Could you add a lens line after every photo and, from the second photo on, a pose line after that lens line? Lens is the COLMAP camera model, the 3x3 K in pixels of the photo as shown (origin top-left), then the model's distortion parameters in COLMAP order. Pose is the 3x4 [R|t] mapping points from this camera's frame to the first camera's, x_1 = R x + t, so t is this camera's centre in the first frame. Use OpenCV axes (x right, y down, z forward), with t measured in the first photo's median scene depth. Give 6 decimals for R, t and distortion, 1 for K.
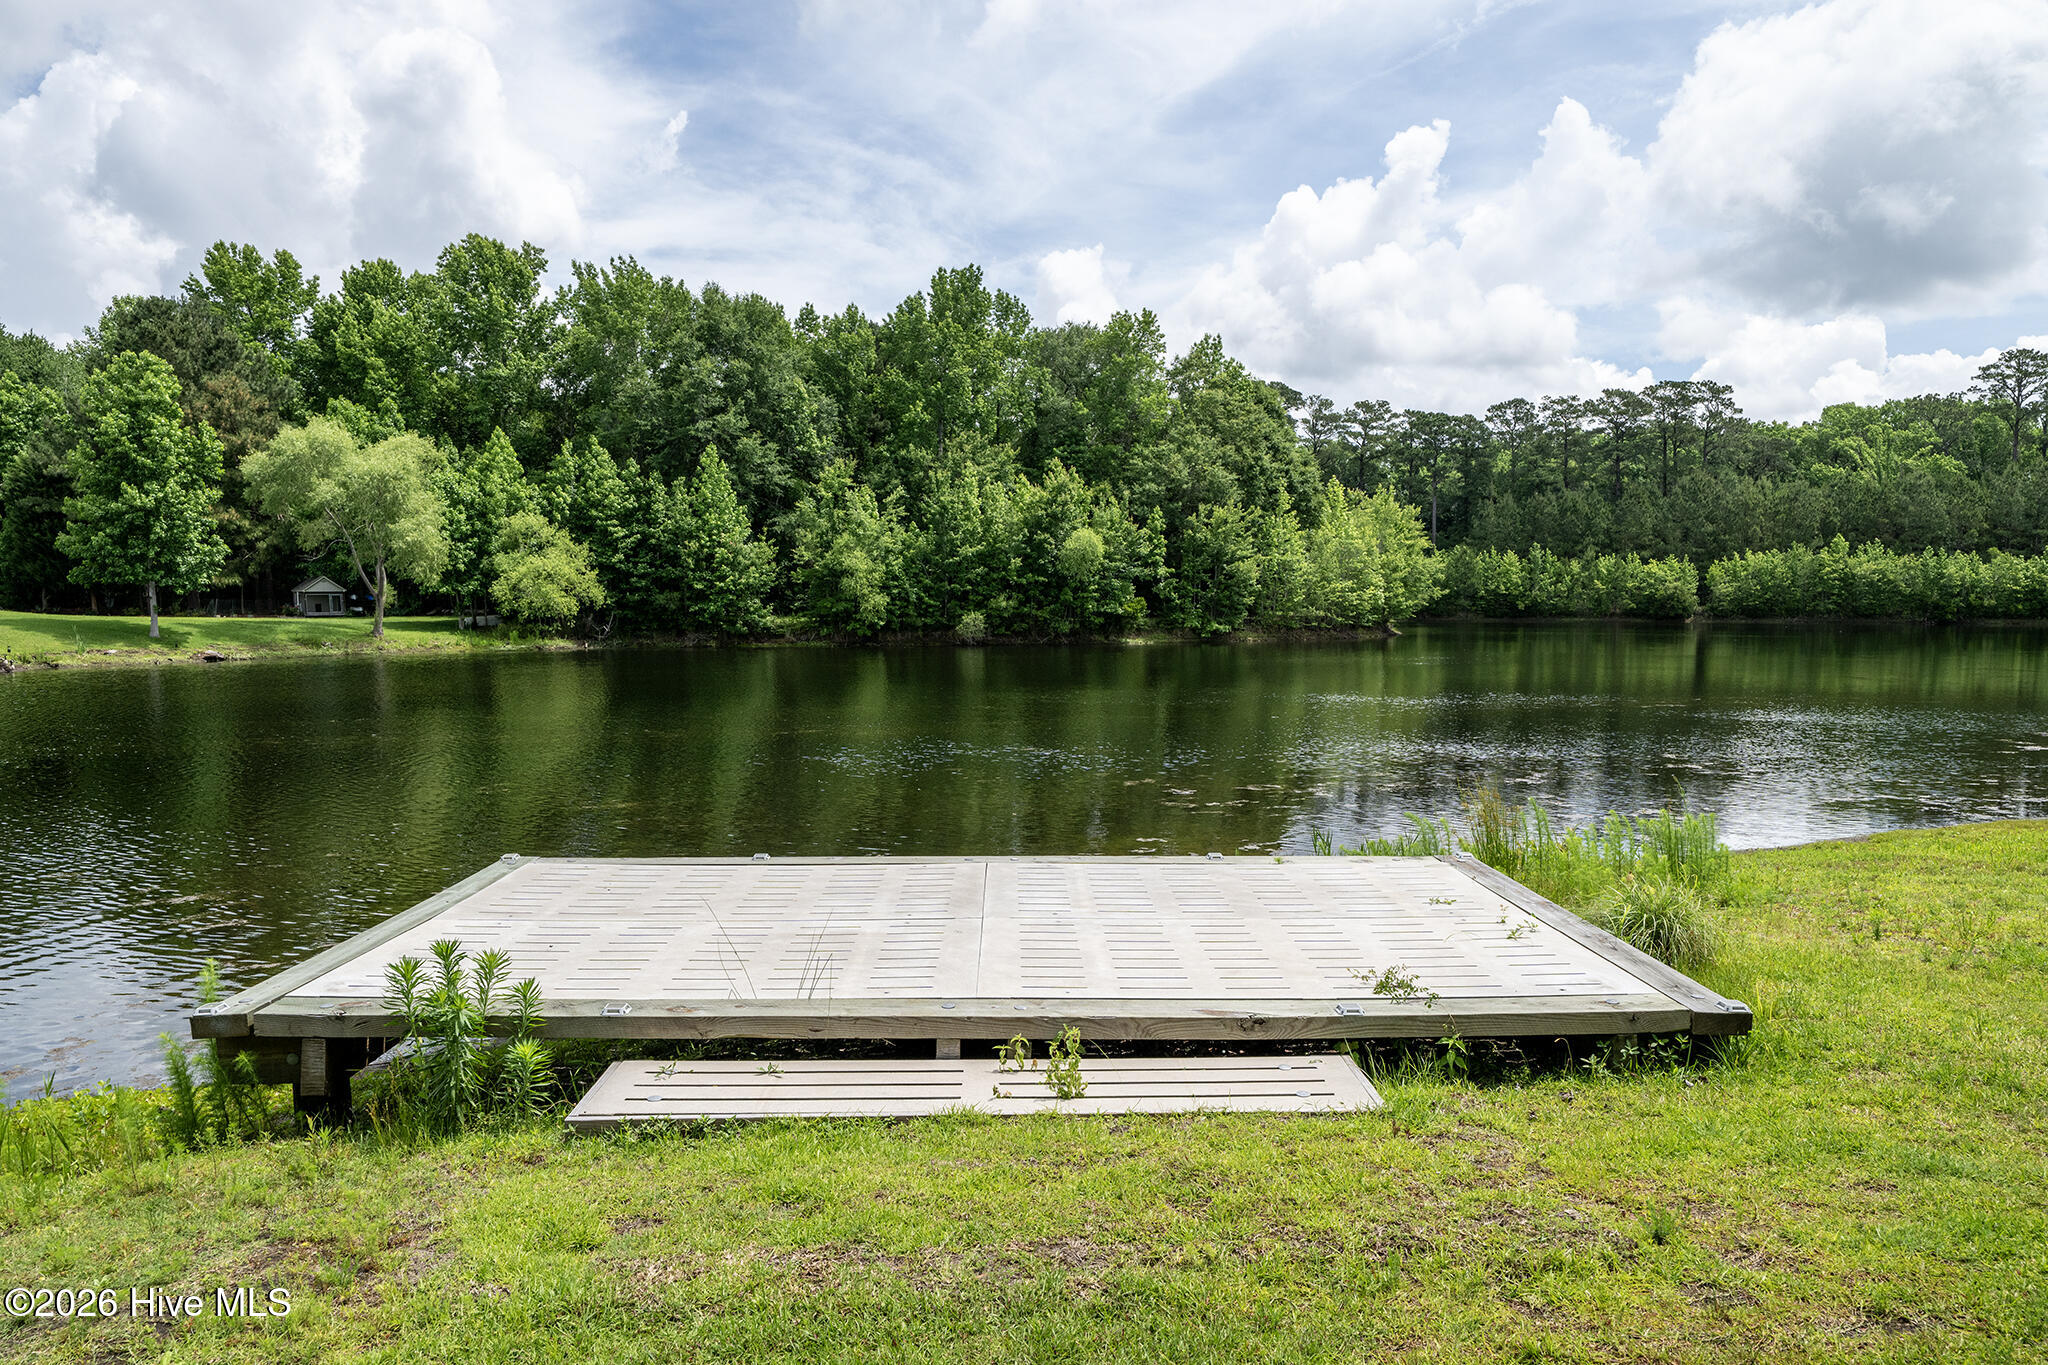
lens RADIAL K [[1416.9, 0, 1024.0], [0, 1416.9, 682.5], [0, 0, 1]] dist [0.000809, -0.000204]
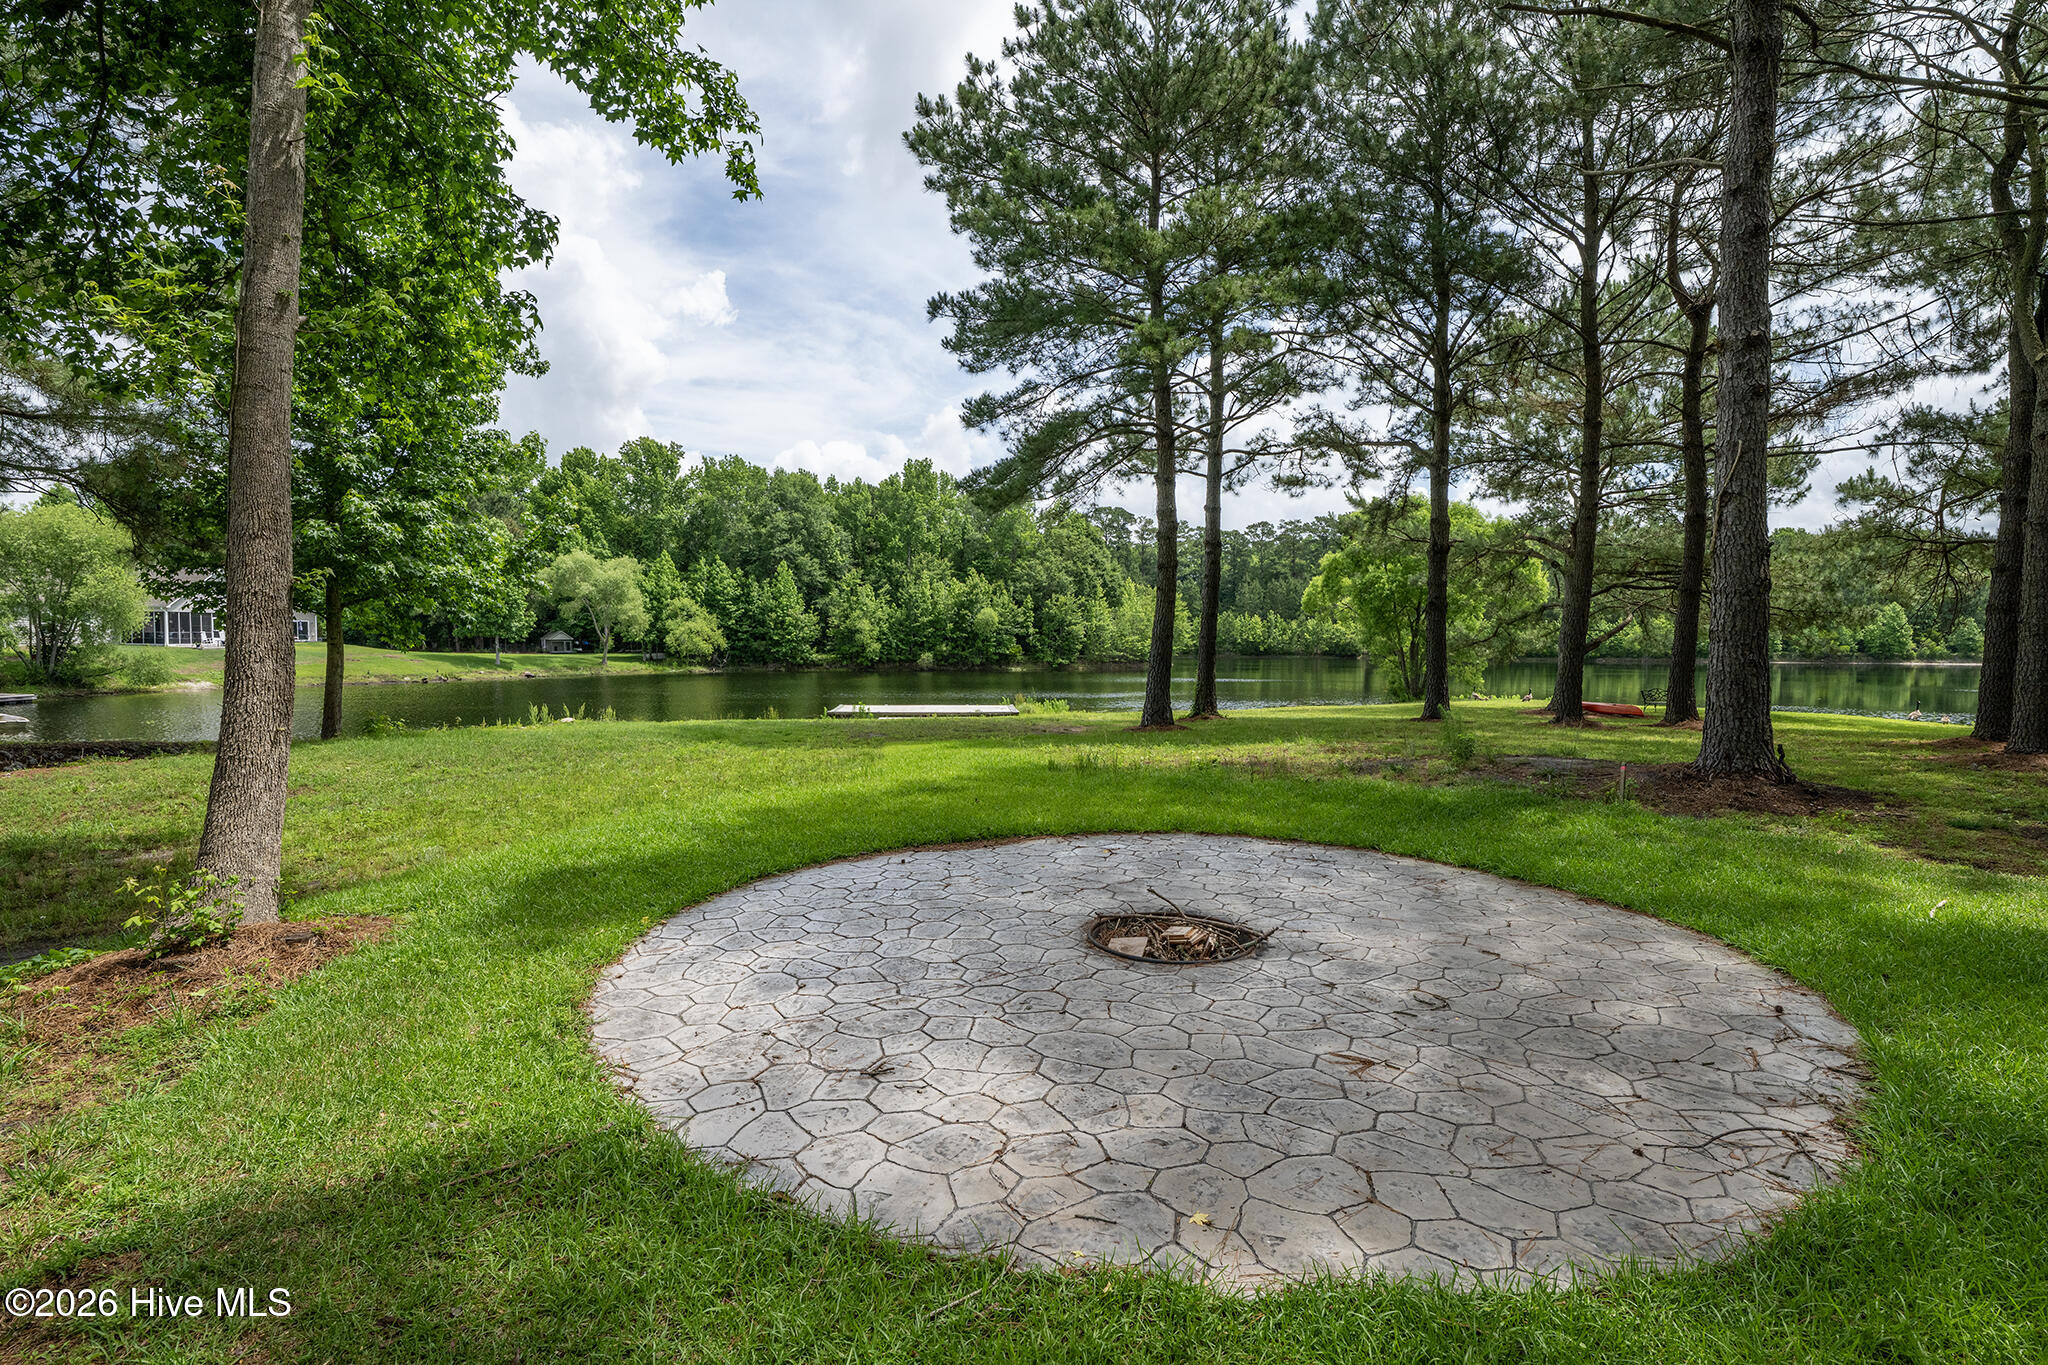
lens RADIAL K [[997.5, 0, 1053.4], [0, 997.5, 682.5], [0, 0, 1]] dist [-0.000379, 0.000008]
pose [[0.995860, 0.003091, 0.090845, 0.010054], [-0.001634, 0.999869, -0.016107, 0.009288], [-0.090883, 0.015892, 0.995735, -0.295373]]
